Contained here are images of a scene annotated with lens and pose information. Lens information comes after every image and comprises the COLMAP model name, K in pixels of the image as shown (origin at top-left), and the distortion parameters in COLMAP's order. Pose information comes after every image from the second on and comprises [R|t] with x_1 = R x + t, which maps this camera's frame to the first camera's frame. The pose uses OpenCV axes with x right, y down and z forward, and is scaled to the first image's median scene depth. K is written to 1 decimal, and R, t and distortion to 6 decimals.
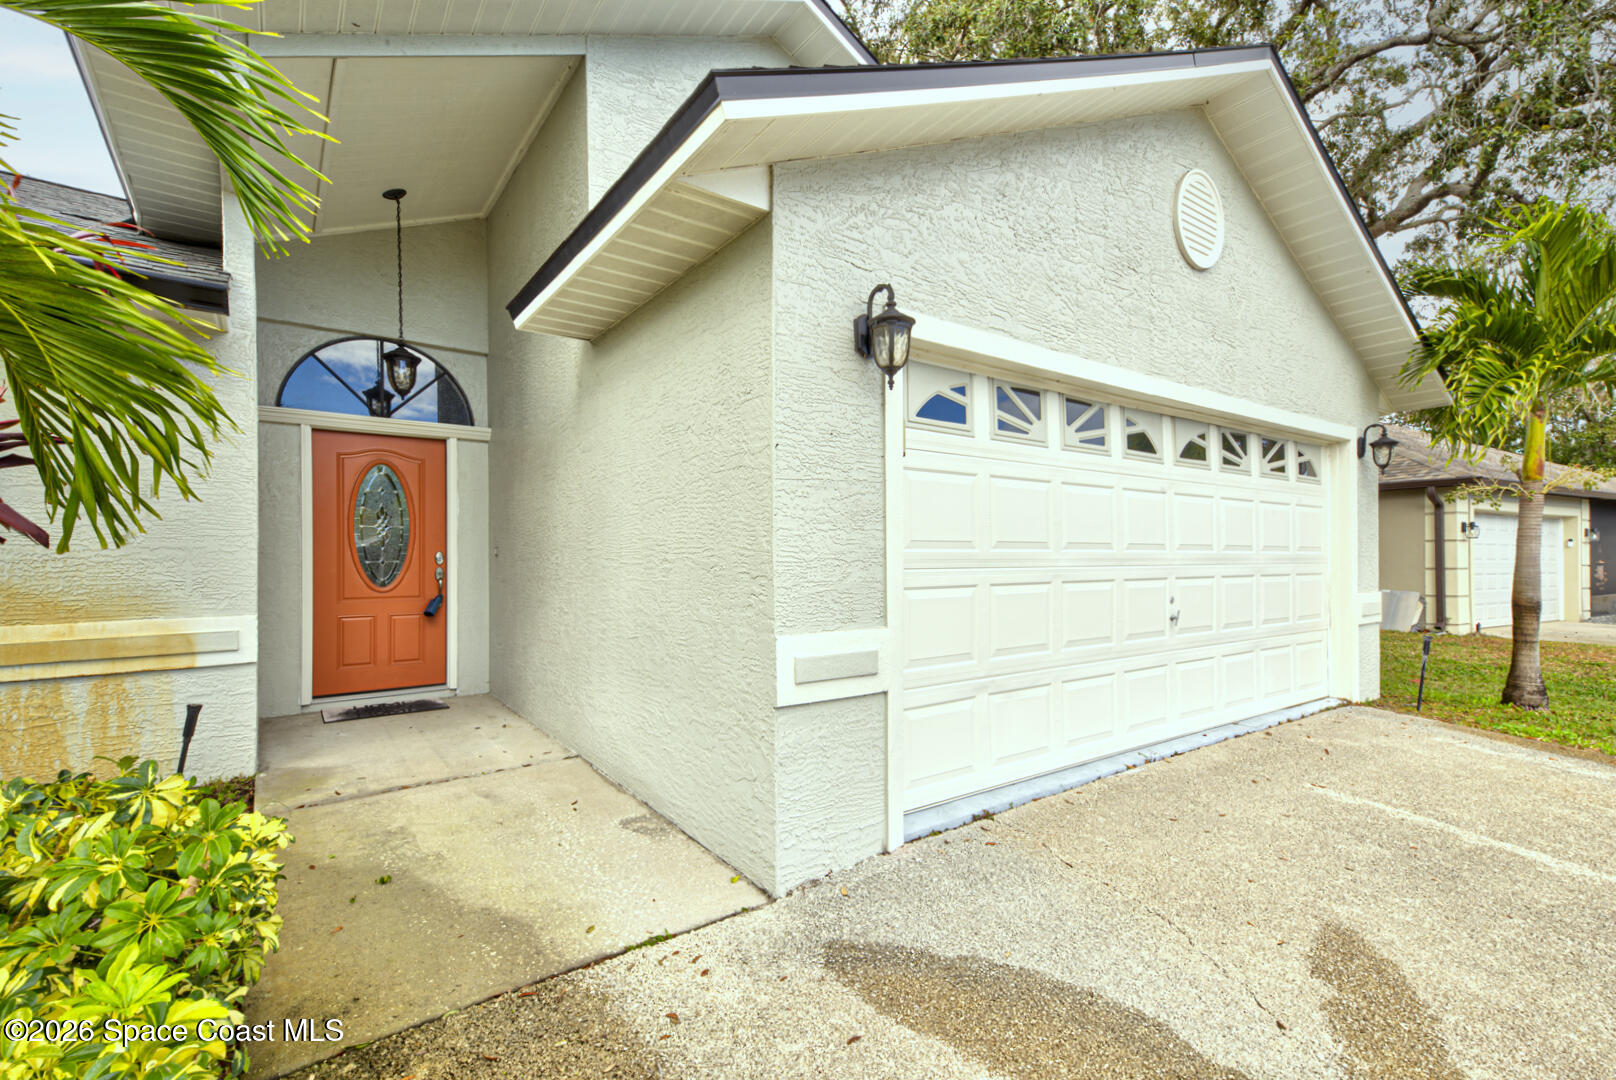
lens RADIAL K [[737.7, 0, 813.5], [0, 737.7, 561.0], [0, 0, 1]] dist [0.026914, 0.000650]
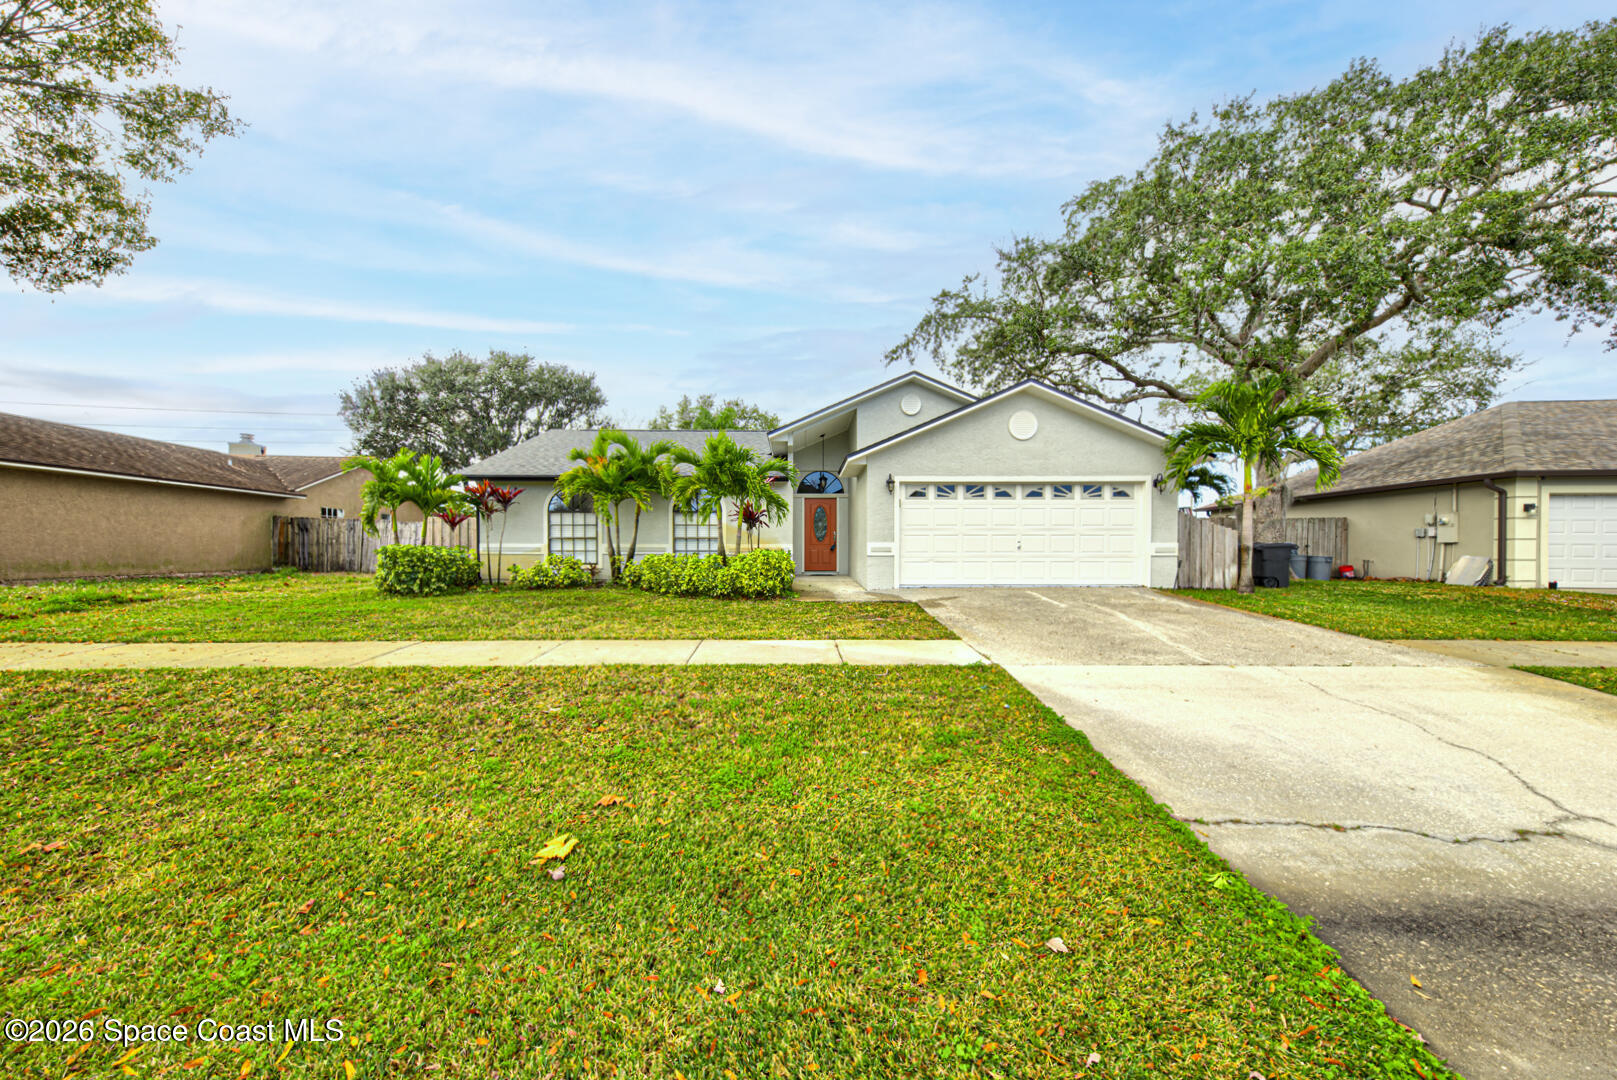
lens RADIAL K [[558.1, 0, 806.7], [0, 558.1, 549.5], [0, 0, 1]] dist [0.018695, -0.002415]
pose [[0.813748, 0.005707, -0.581190, 1.154177], [-0.004121, 0.999983, 0.004049, 0.080044], [0.581203, -0.000900, 0.813758, -1.516922]]
